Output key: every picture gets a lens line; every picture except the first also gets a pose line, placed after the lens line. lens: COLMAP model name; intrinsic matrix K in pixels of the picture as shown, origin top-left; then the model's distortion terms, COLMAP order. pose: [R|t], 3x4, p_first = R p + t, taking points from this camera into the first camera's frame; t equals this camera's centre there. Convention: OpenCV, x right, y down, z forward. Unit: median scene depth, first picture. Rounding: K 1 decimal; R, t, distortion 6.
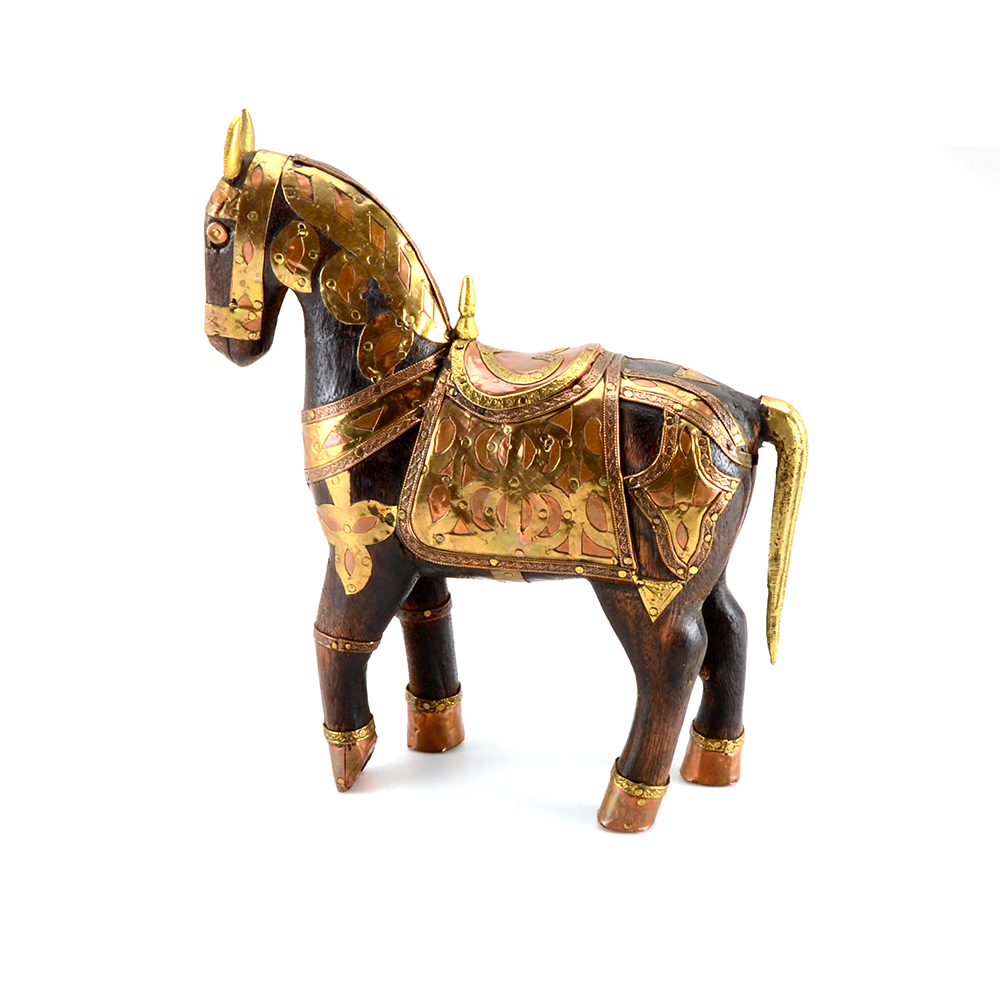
lens RADIAL K [[1733.9, 0, 500.0], [0, 1733.9, 500.0], [0, 0, 1]] dist [-0.098723, -0.267901]
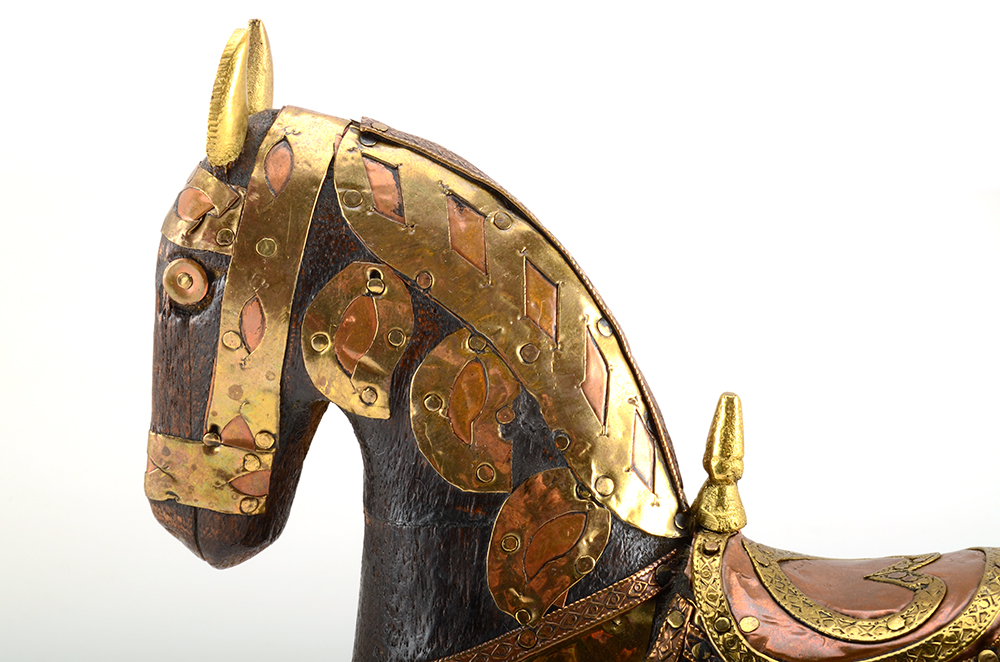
lens RADIAL K [[2327.9, 0, 500.0], [0, 2327.9, 331.0], [0, 0, 1]] dist [-0.051962, 0.138394]
pose [[0.999433, 0.032770, 0.007723, -0.085339], [-0.031371, 0.989692, -0.139733, -0.058307], [-0.012222, 0.139411, 0.990159, 0.390259]]
